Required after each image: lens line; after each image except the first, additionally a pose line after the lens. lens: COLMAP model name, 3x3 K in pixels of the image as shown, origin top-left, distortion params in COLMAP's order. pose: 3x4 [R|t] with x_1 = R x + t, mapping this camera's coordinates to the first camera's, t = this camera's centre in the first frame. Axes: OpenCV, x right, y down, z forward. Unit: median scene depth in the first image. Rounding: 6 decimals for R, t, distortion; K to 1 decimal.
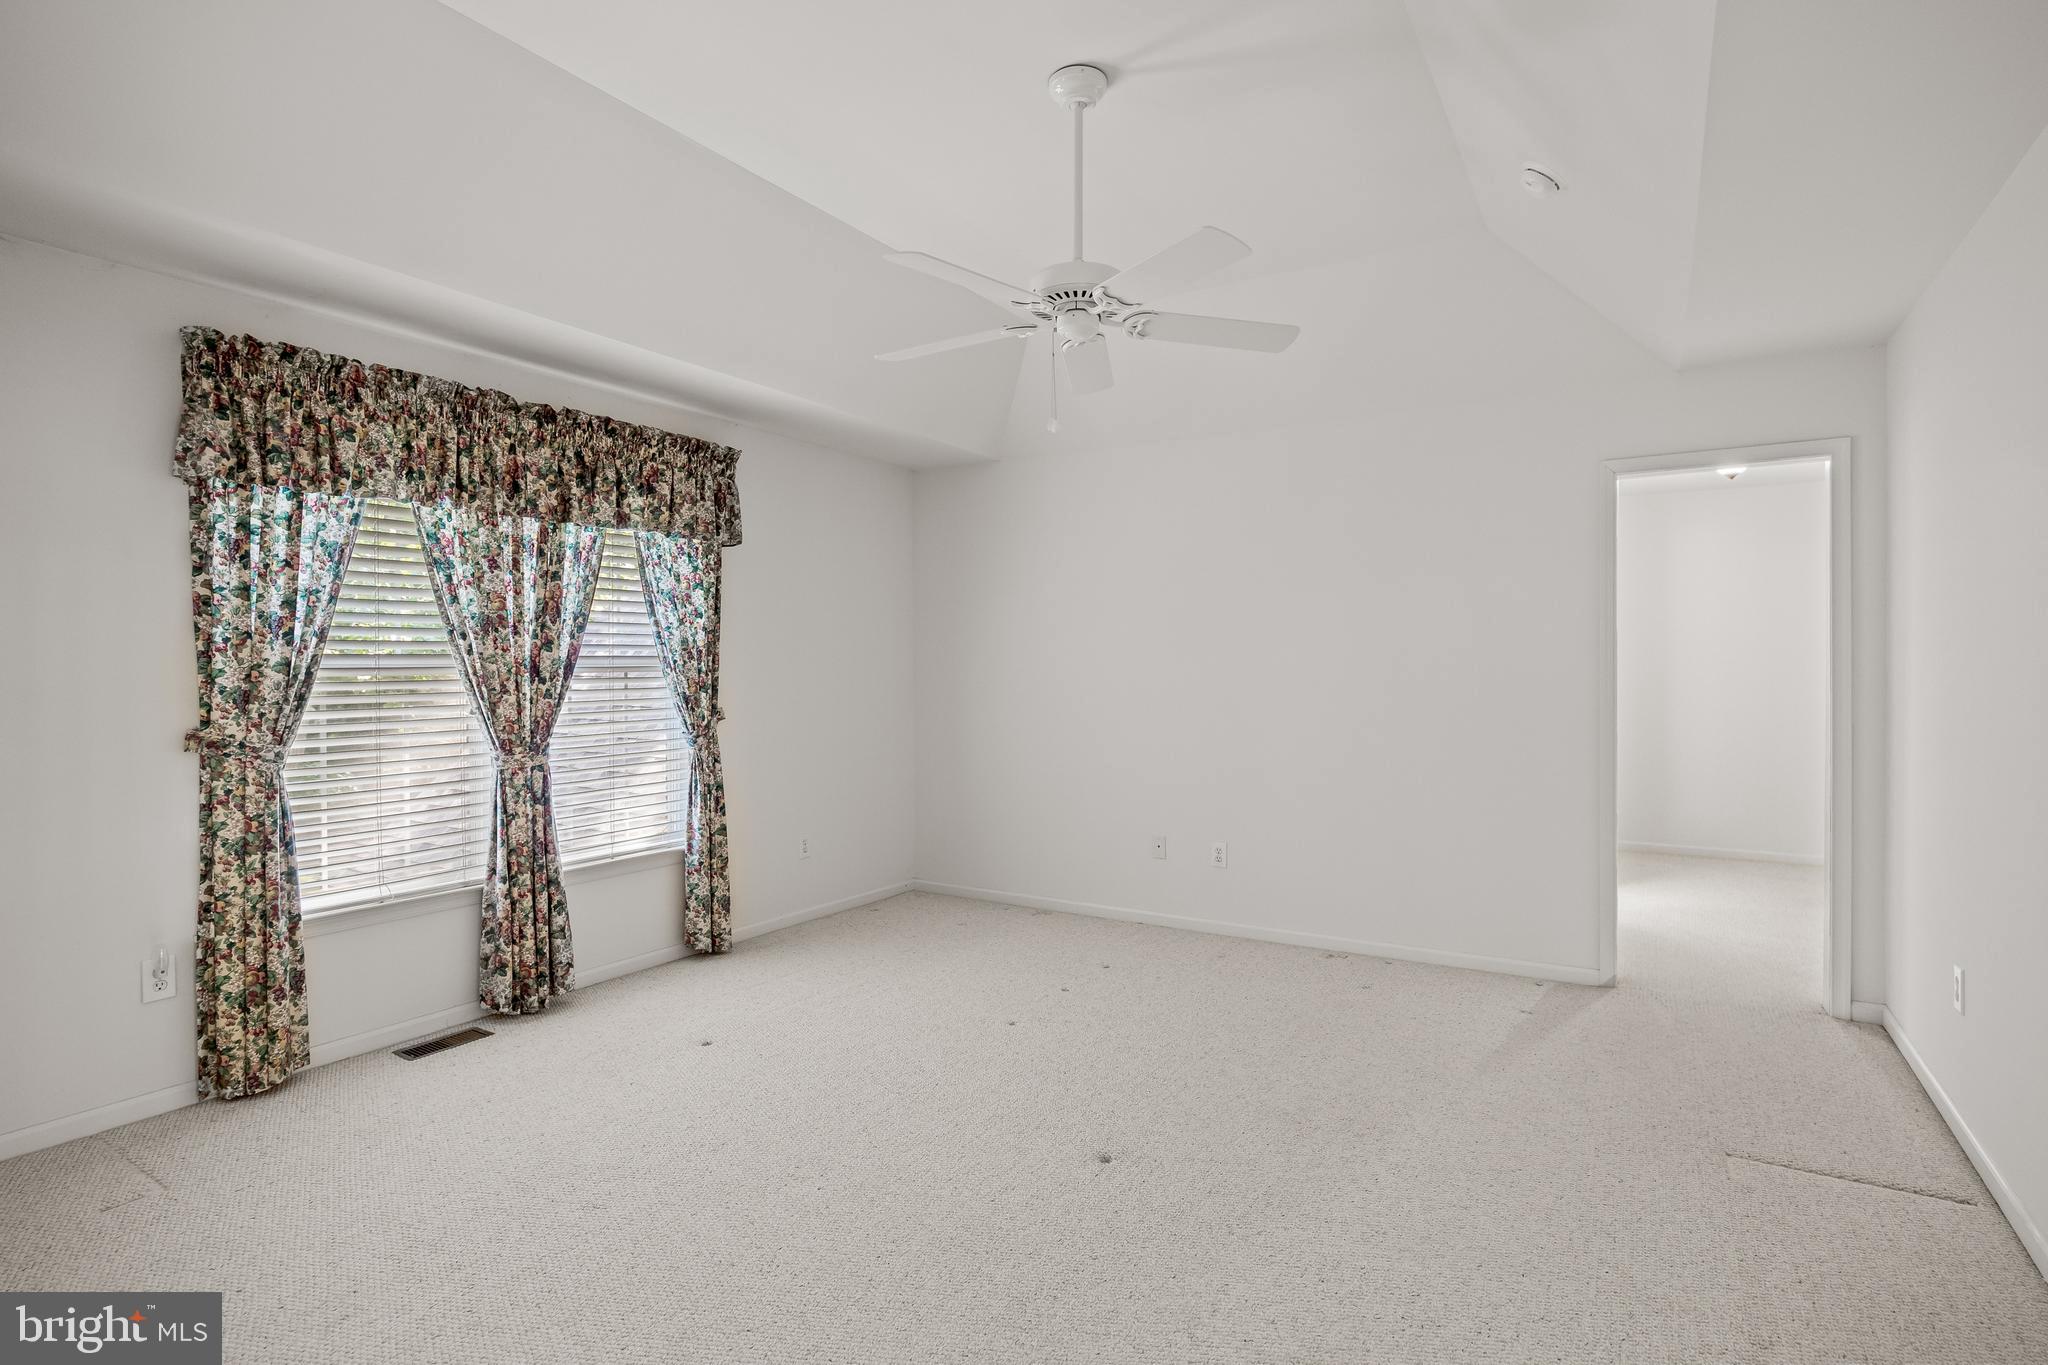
lens RADIAL K [[1057.4, 0, 1025.9], [0, 1057.4, 671.1], [0, 0, 1]] dist [0.006331, 0.000404]
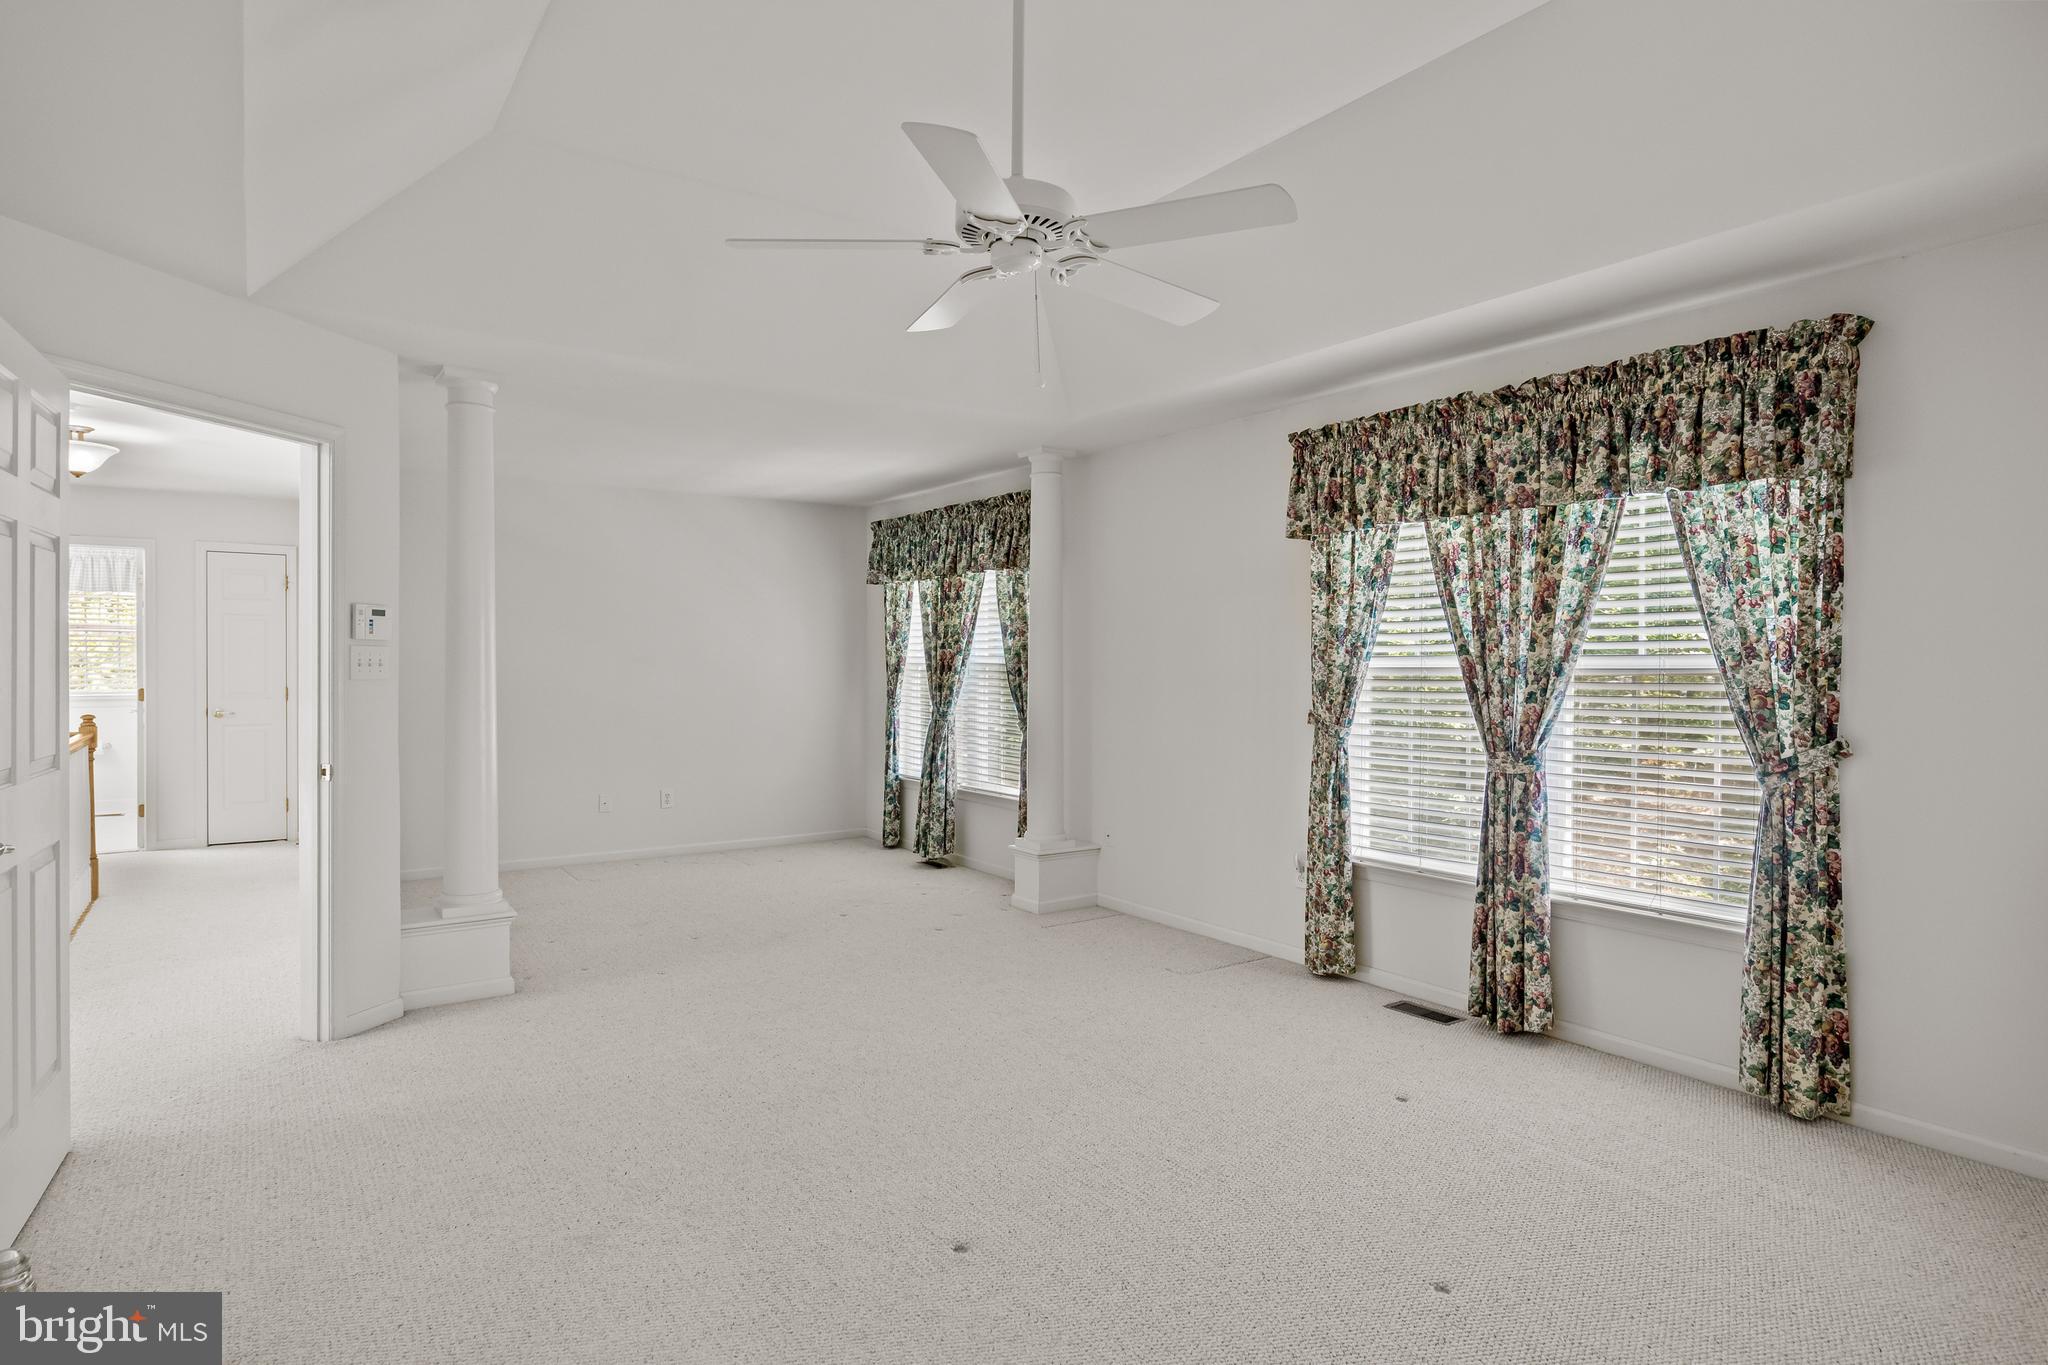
lens RADIAL K [[1117.0, 0, 1026.5], [0, 1117.0, 679.5], [0, 0, 1]] dist [-0.006662, -0.003732]
pose [[-0.414815, 0.010162, -0.909849, 0.611157], [-0.011562, 0.999798, 0.016438, -0.004665], [0.909832, 0.017338, -0.414614, 1.017476]]
